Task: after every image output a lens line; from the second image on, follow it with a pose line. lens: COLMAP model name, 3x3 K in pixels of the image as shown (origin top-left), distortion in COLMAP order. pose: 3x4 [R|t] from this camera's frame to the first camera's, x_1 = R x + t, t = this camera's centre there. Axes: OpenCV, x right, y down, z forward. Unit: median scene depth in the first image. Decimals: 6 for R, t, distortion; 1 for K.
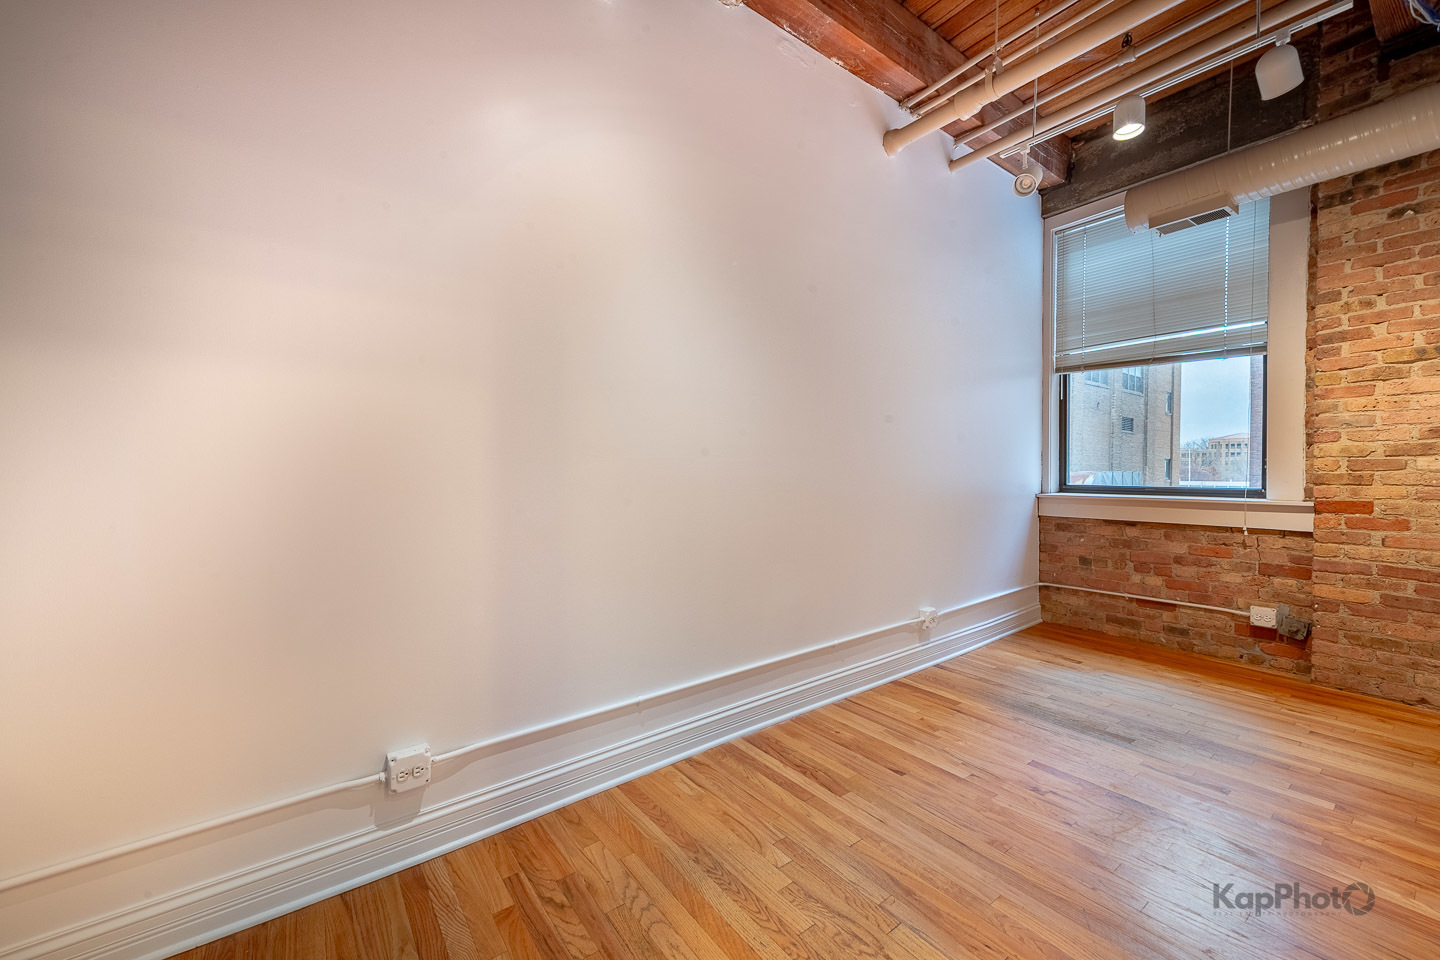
lens RADIAL K [[575.6, 0, 713.7], [0, 575.6, 470.3], [0, 0, 1]] dist [0.017187, -0.005798]
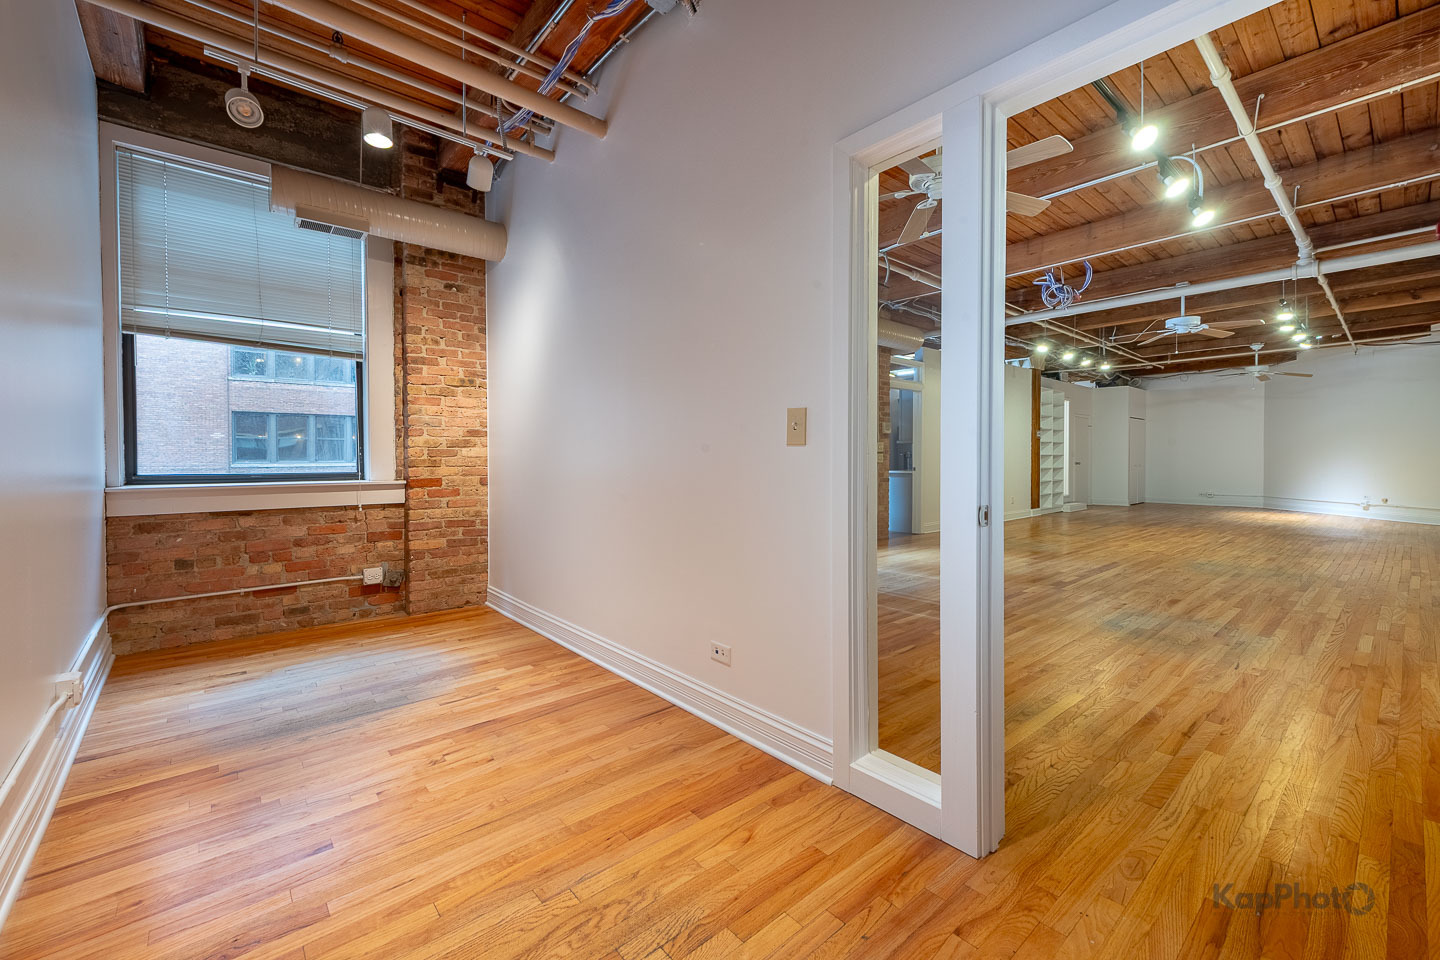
lens RADIAL K [[591.5, 0, 701.8], [0, 591.5, 462.4], [0, 0, 1]] dist [0.000420, -0.000275]
pose [[-0.084372, -0.003173, 0.996429, -0.371388], [0.002568, 0.999991, 0.003402, 0.010260], [-0.996431, 0.002845, -0.084363, 0.428736]]
